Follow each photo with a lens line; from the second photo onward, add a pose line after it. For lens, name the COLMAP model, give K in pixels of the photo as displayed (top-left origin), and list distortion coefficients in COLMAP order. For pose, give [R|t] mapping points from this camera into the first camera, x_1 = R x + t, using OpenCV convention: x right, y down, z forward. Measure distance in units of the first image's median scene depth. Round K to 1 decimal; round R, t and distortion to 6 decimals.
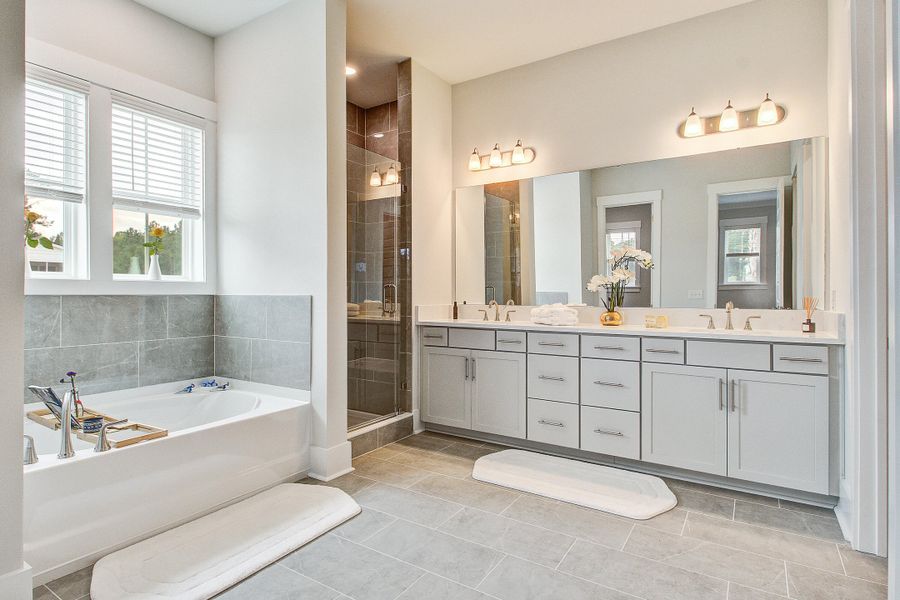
lens RADIAL K [[468.9, 0, 450.0], [0, 468.9, 300.0], [0, 0, 1]] dist [-0.002298, -0.000916]
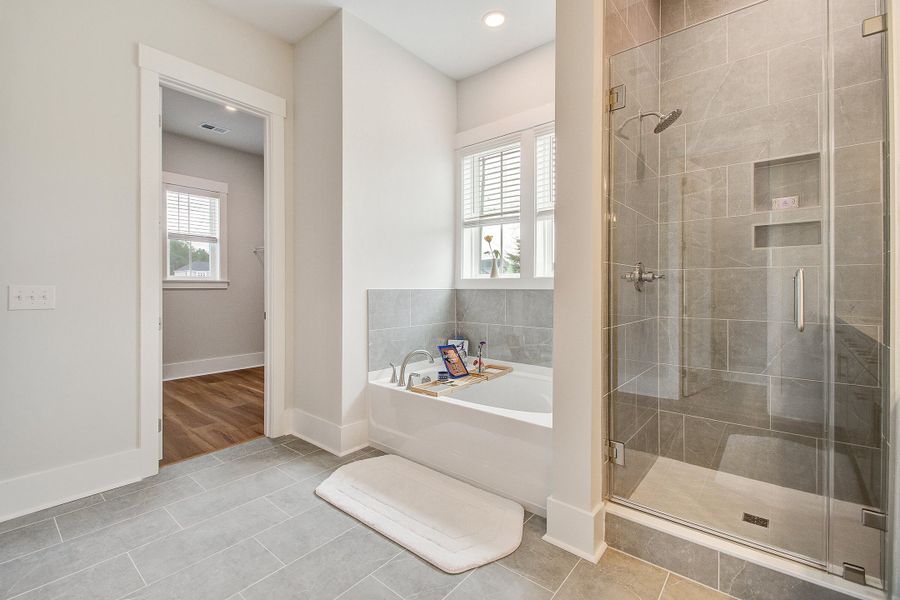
lens RADIAL K [[394.4, 0, 436.8], [0, 394.4, 293.5], [0, 0, 1]] dist [0.018342, -0.011048]
pose [[-0.133014, 0.004958, -0.991102, 0.434693], [-0.030660, 0.999488, 0.009115, -0.002096], [0.990640, 0.031599, -0.132794, 1.034317]]
